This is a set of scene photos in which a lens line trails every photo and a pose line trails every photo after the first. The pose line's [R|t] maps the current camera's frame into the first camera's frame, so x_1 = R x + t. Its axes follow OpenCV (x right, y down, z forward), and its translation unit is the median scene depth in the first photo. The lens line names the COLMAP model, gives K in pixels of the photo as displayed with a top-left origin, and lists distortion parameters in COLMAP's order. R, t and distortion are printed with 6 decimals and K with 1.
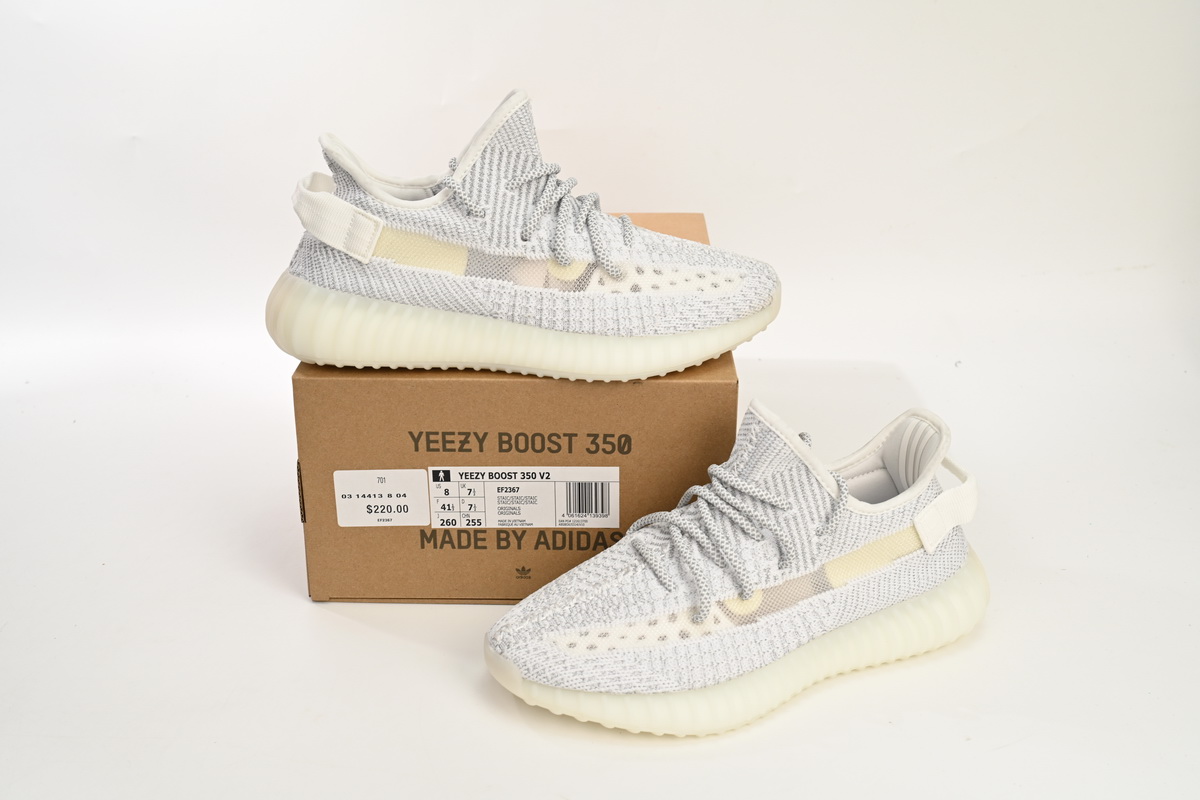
lens RADIAL K [[1368.2, 0, 590.8], [0, 1368.2, 404.5], [0, 0, 1]] dist [0.005585, 0.000000]
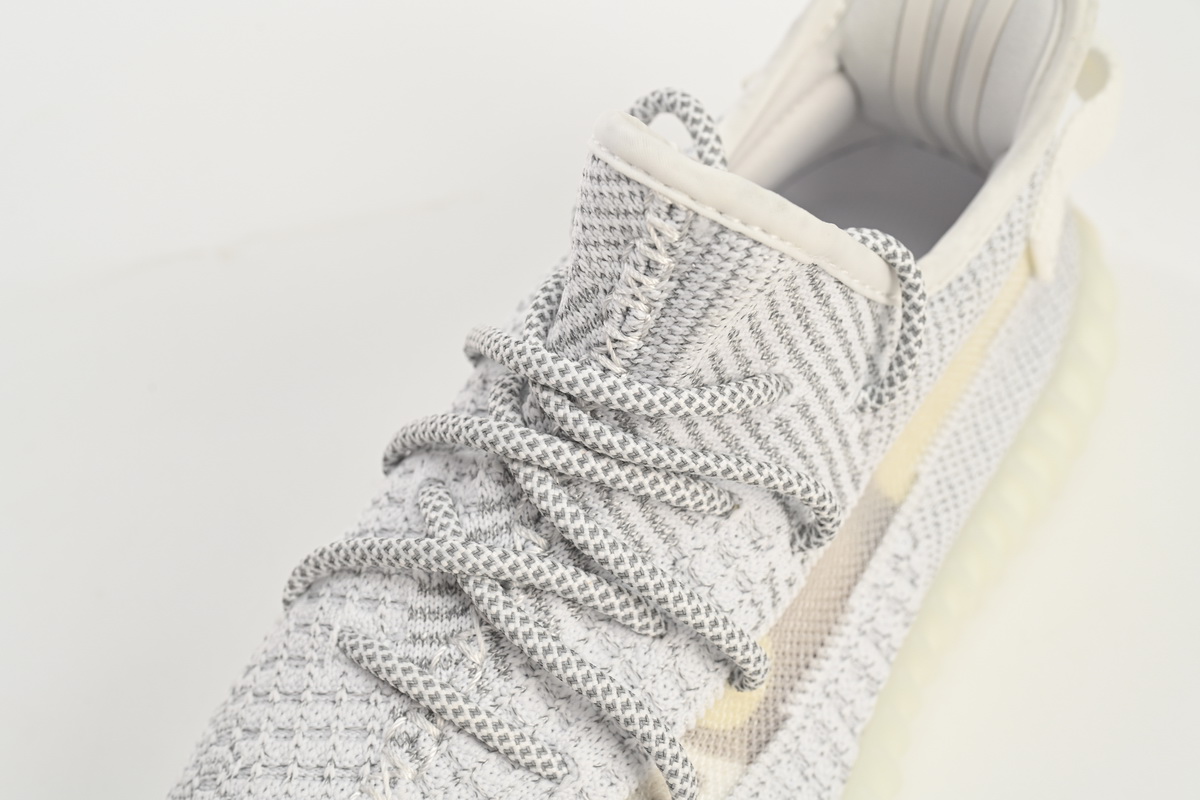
lens RADIAL K [[2053.0, 0, 597.2], [0, 2053.0, 397.9], [0, 0, 1]] dist [0.013133, 0.000000]
pose [[0.837235, -0.430271, 0.337498, -0.057996], [0.222745, 0.831985, 0.508120, -0.181387], [-0.499422, -0.350240, 0.792407, 0.634918]]
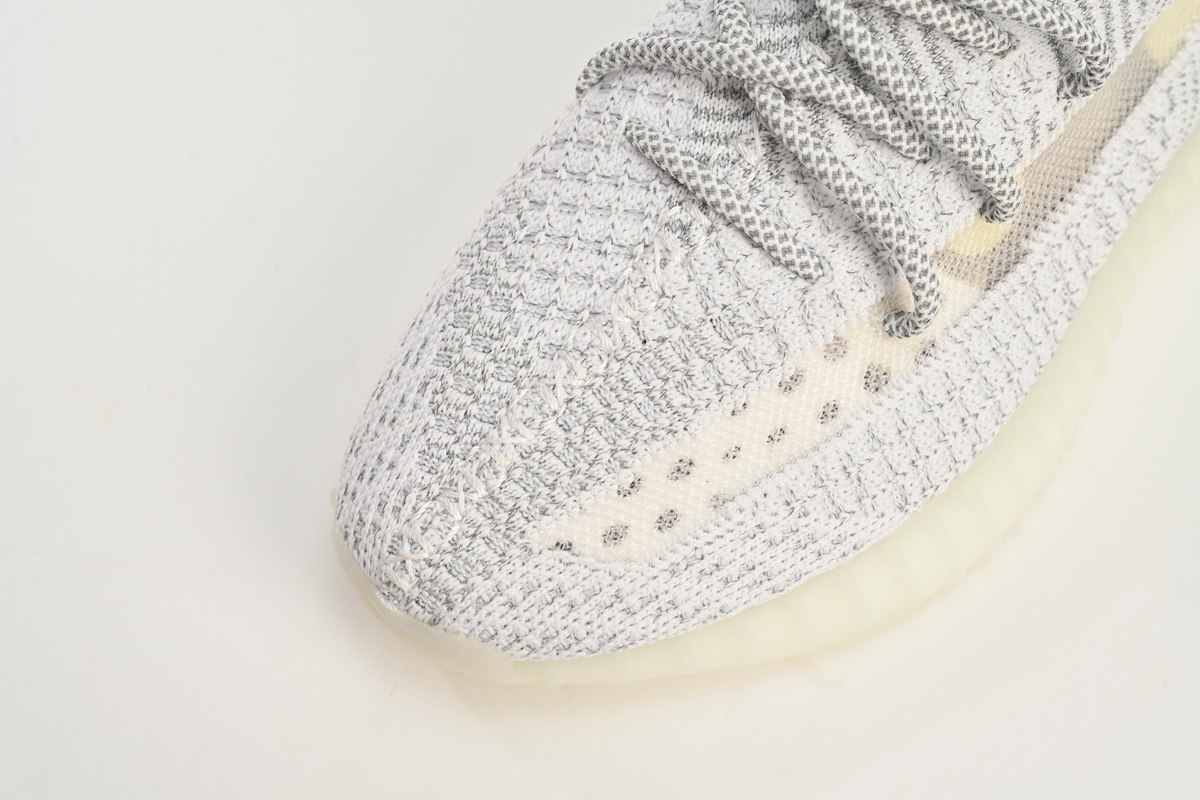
lens RADIAL K [[1973.4, 0, 601.9], [0, 1973.4, 397.8], [0, 0, 1]] dist [-0.027446, 0.000000]
pose [[0.908679, -0.381611, 0.169339, -0.087576], [0.183379, 0.729205, 0.659267, -0.184480], [-0.375066, -0.568009, 0.732592, 0.623556]]
